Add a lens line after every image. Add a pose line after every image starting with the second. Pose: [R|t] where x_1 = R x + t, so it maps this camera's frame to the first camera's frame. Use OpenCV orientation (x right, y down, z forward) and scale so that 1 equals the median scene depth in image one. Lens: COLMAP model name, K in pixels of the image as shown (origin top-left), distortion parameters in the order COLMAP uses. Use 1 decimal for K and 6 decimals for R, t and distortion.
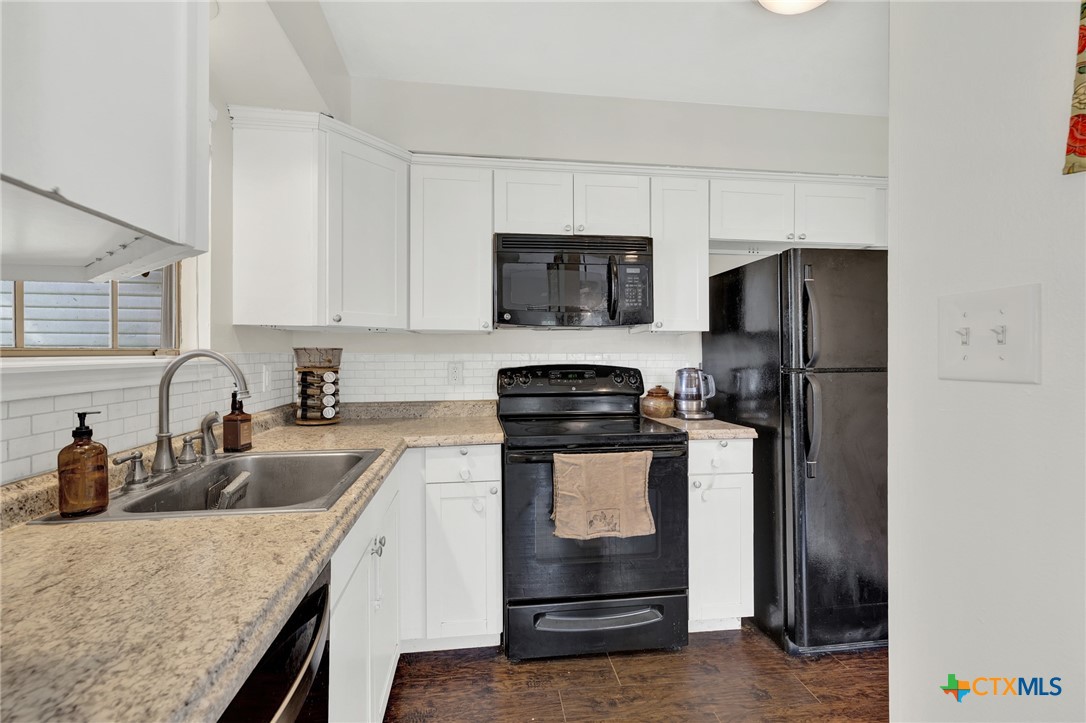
lens RADIAL K [[464.2, 0, 535.9], [0, 464.2, 362.7], [0, 0, 1]] dist [0.001128, -0.000035]
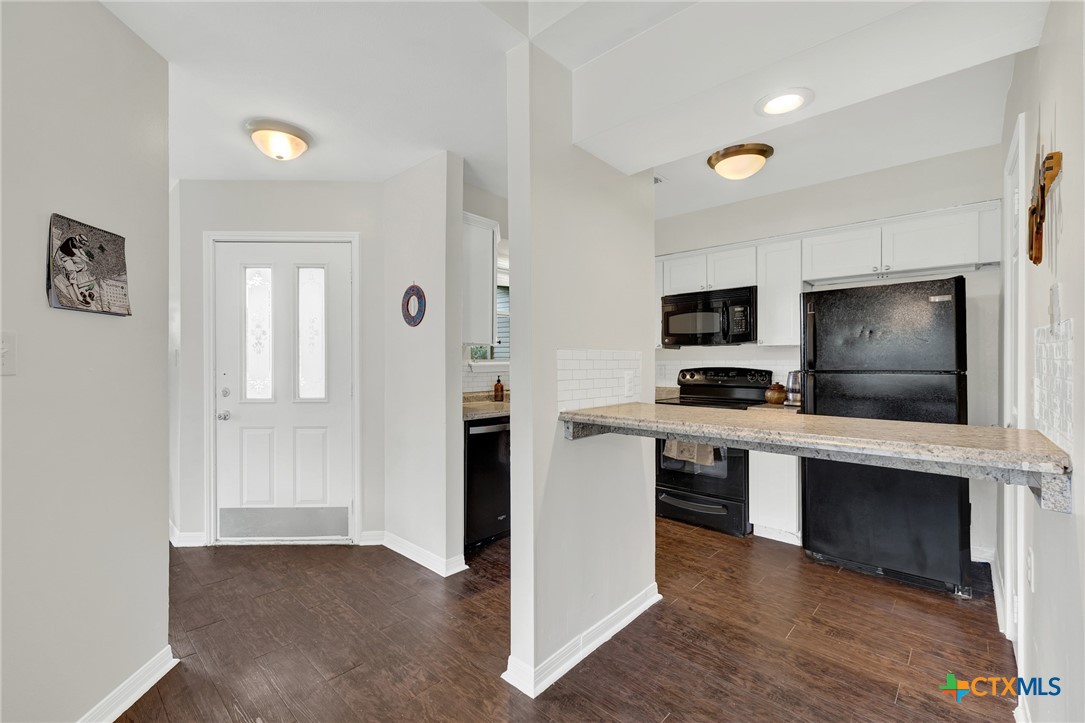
lens RADIAL K [[463.8, 0, 535.4], [0, 463.8, 362.7], [0, 0, 1]] dist [0.001128, -0.000035]
pose [[0.640734, -0.002995, -0.767757, 0.936638], [-0.006906, 0.999929, -0.009664, 0.007576], [0.767732, 0.011494, 0.640668, -0.543685]]
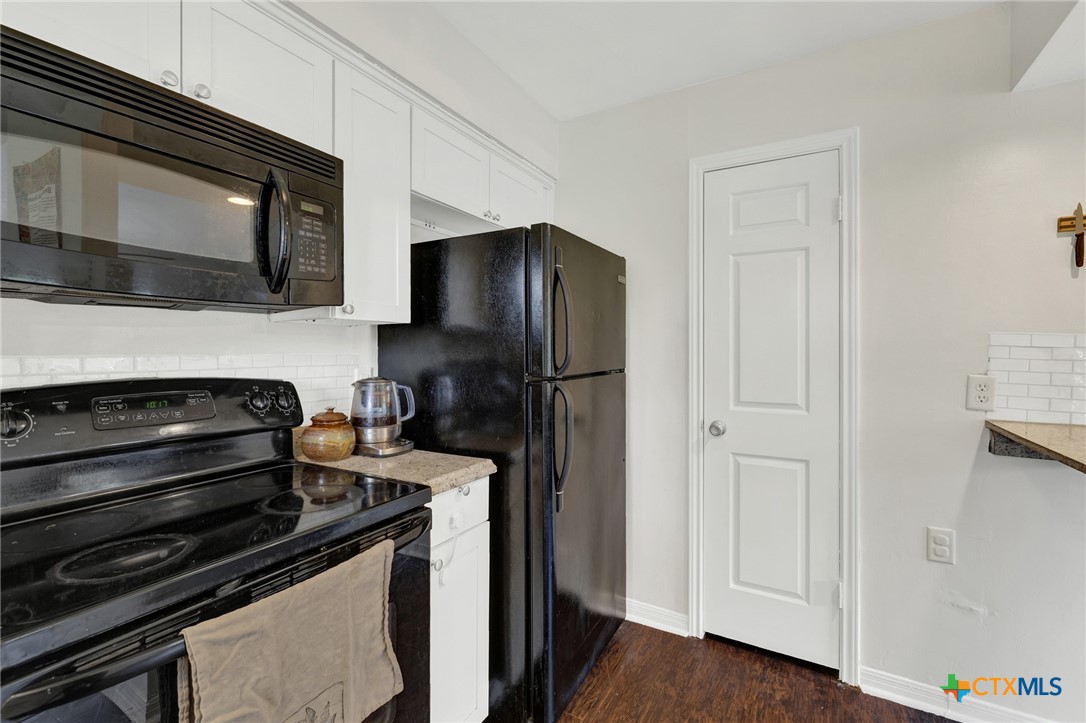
lens RADIAL K [[478.9, 0, 534.6], [0, 478.9, 352.5], [0, 0, 1]] dist [0.007711, 0.000046]
pose [[0.616479, 0.002380, 0.787368, -0.072303], [0.007229, 0.999936, -0.008682, -0.017349], [-0.787338, 0.011044, 0.616422, 0.410921]]
